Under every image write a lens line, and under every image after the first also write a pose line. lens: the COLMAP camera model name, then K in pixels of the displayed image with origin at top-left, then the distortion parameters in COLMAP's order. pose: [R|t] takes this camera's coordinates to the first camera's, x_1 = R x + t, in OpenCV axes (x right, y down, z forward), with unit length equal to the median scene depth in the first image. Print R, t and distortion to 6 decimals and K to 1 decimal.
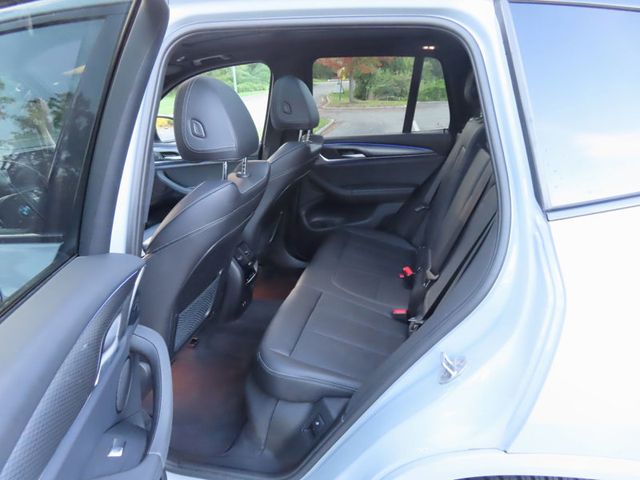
lens RADIAL K [[459.6, 0, 326.9], [0, 459.6, 237.4], [0, 0, 1]] dist [-0.018291, 0.014642]
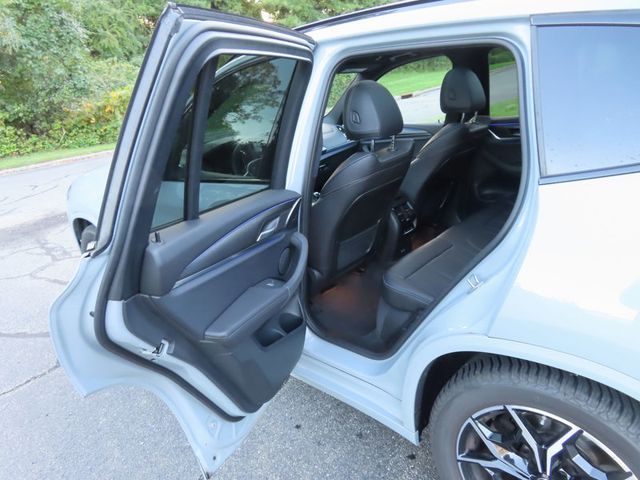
lens RADIAL K [[459.6, 0, 319.9], [0, 459.6, 239.0], [0, 0, 1]] dist [-0.018291, 0.014642]
pose [[0.863242, 0.113779, -0.491801, 0.295621], [-0.087048, 0.993224, 0.076993, 0.039385], [0.497229, -0.023653, 0.867297, -0.274300]]
